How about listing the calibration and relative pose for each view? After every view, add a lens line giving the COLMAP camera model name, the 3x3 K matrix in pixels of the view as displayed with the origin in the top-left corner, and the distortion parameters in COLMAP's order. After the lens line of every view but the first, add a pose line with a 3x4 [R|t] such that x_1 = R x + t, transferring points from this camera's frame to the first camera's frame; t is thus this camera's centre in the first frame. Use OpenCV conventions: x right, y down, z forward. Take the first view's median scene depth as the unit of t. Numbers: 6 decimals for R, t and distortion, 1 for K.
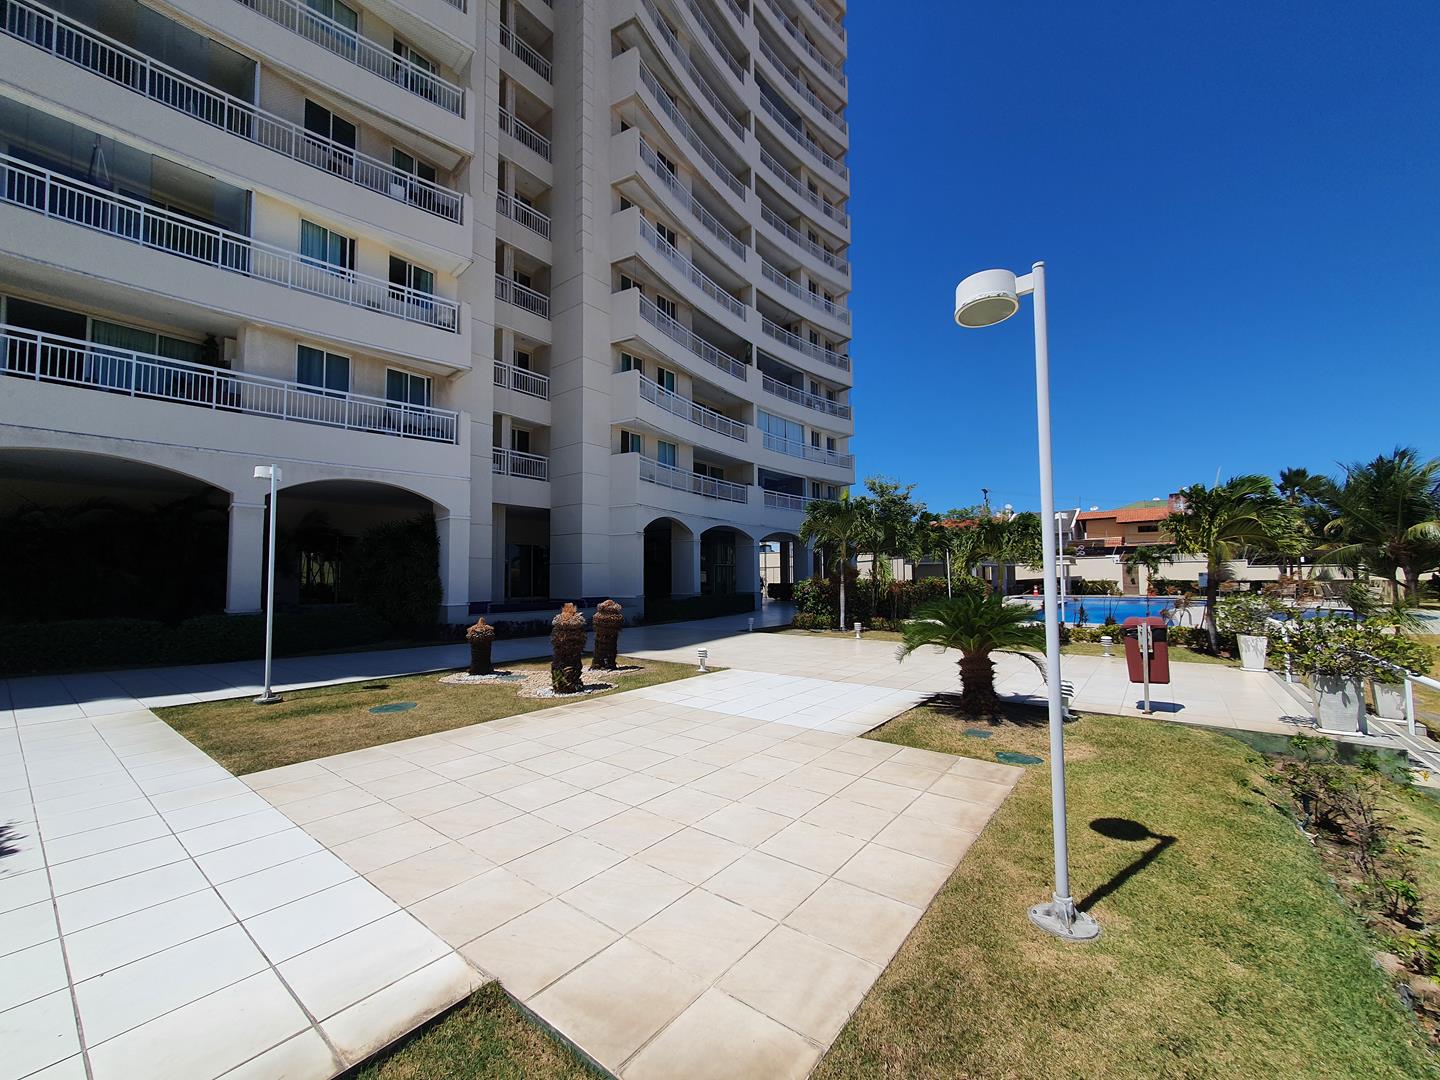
lens RADIAL K [[565.0, 0, 723.3], [0, 565.0, 549.6], [0, 0, 1]] dist [0.008710, -0.001281]
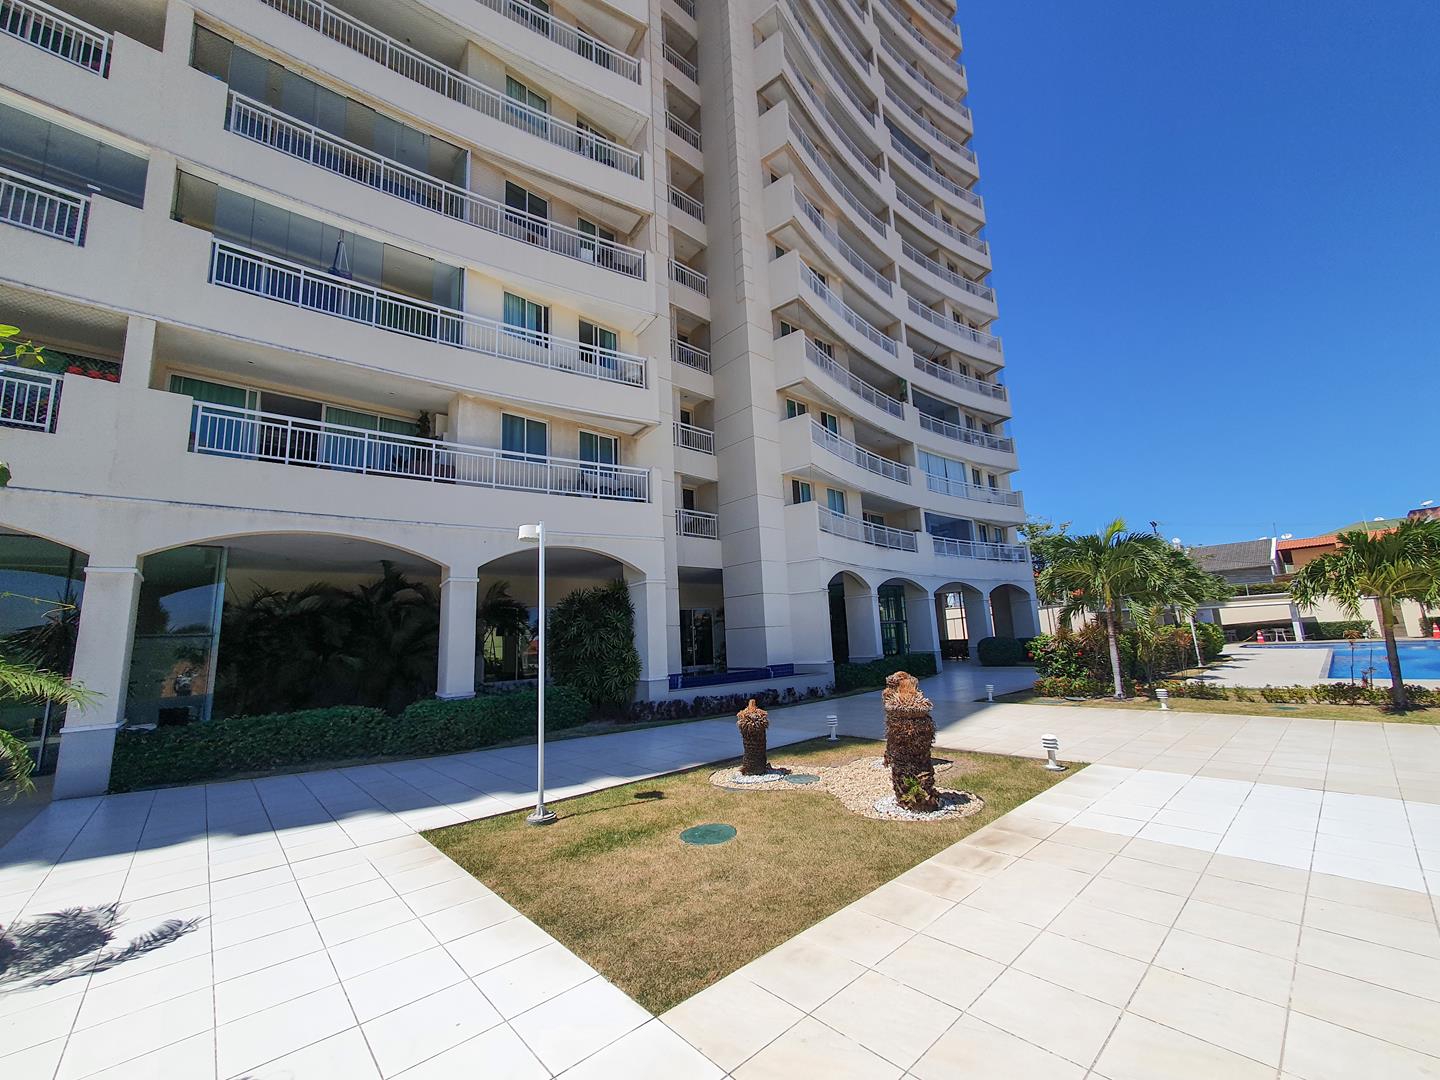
lens RADIAL K [[565.0, 0, 720.4], [0, 565.0, 549.9], [0, 0, 1]] dist [0.008710, -0.001281]
pose [[0.983204, -0.066807, -0.169843, -0.149655], [0.048581, 0.992822, -0.109293, -0.001755], [0.175925, 0.099207, 0.979392, 0.089246]]
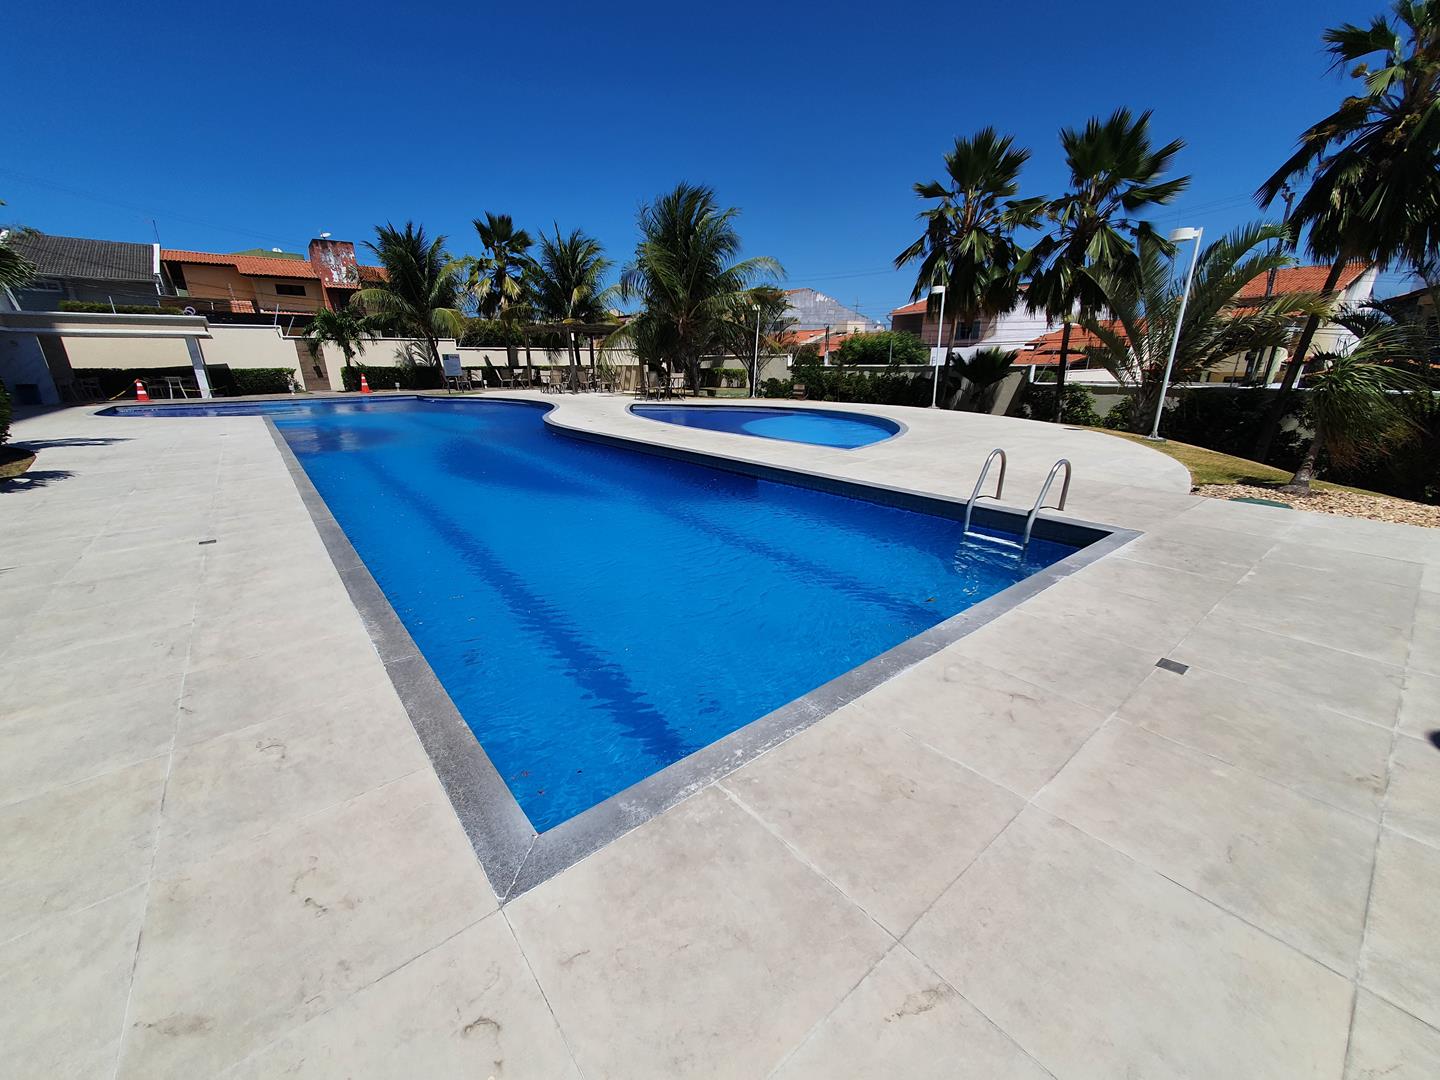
lens RADIAL K [[565.0, 0, 724.4], [0, 565.0, 538.8], [0, 0, 1]] dist [0.008710, -0.001281]
pose [[0.229717, -0.284373, 0.930786, 0.429398], [-0.044327, 0.952312, 0.301889, 0.056133], [-0.972248, -0.110608, 0.206157, 0.939499]]
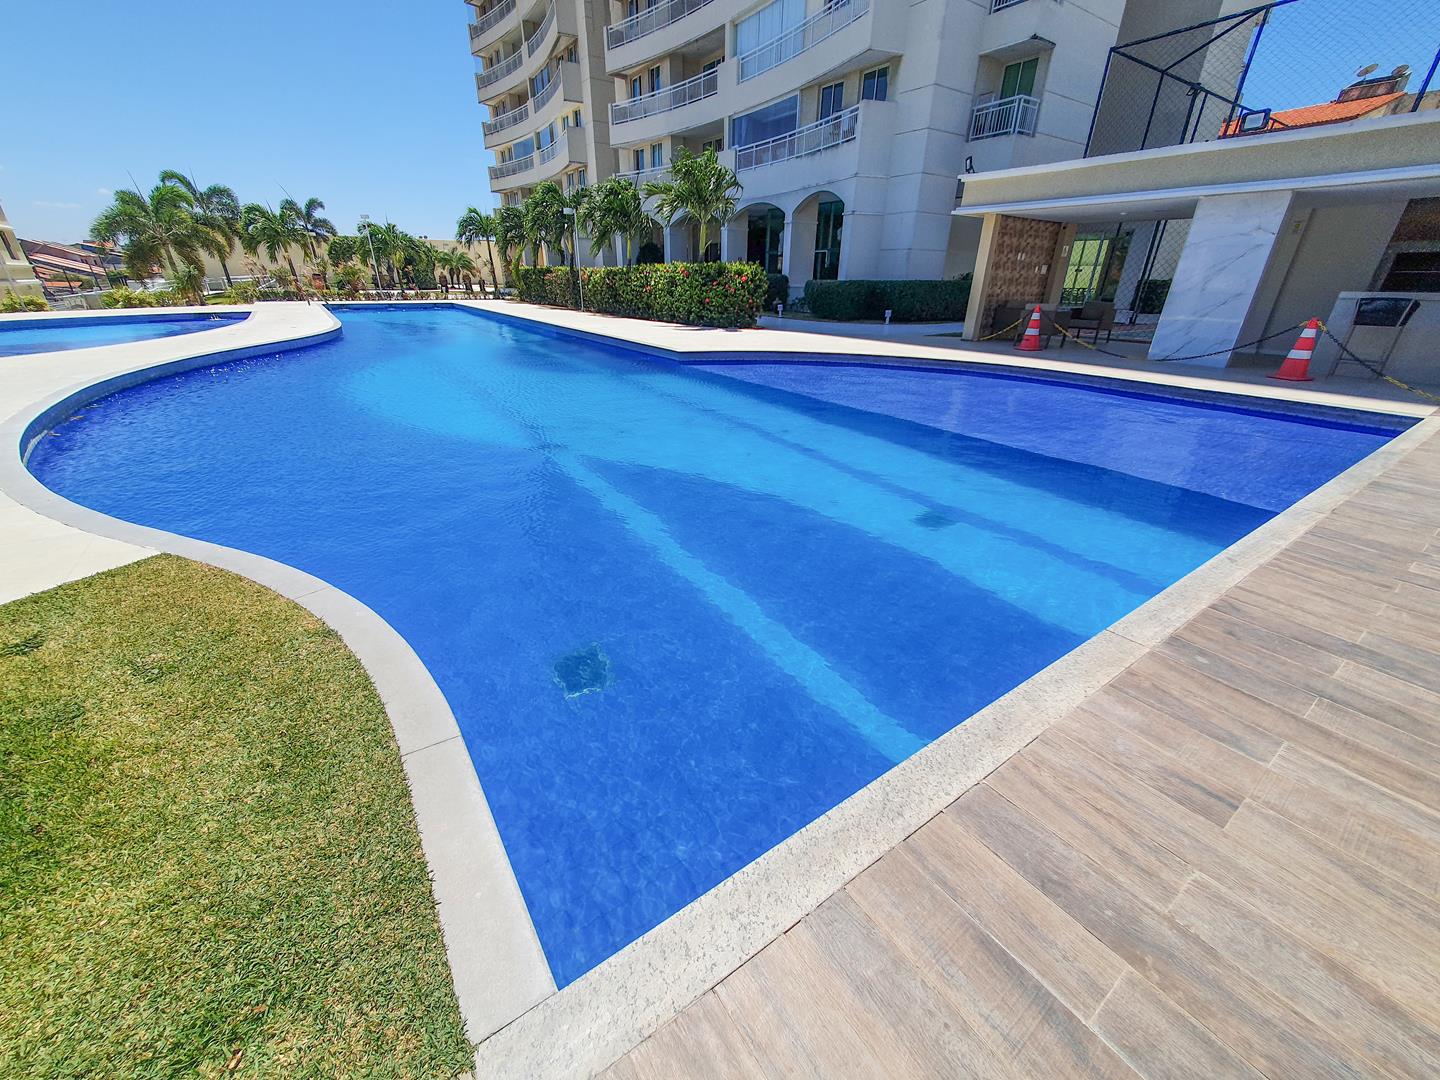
lens RADIAL K [[565.0, 0, 725.5], [0, 565.0, 543.4], [0, 0, 1]] dist [0.008710, -0.001281]
pose [[-0.318758, 0.417142, -0.851109, 1.425455], [0.040565, 0.903130, 0.427446, 0.083841], [0.946968, 0.101727, -0.304801, 1.801124]]
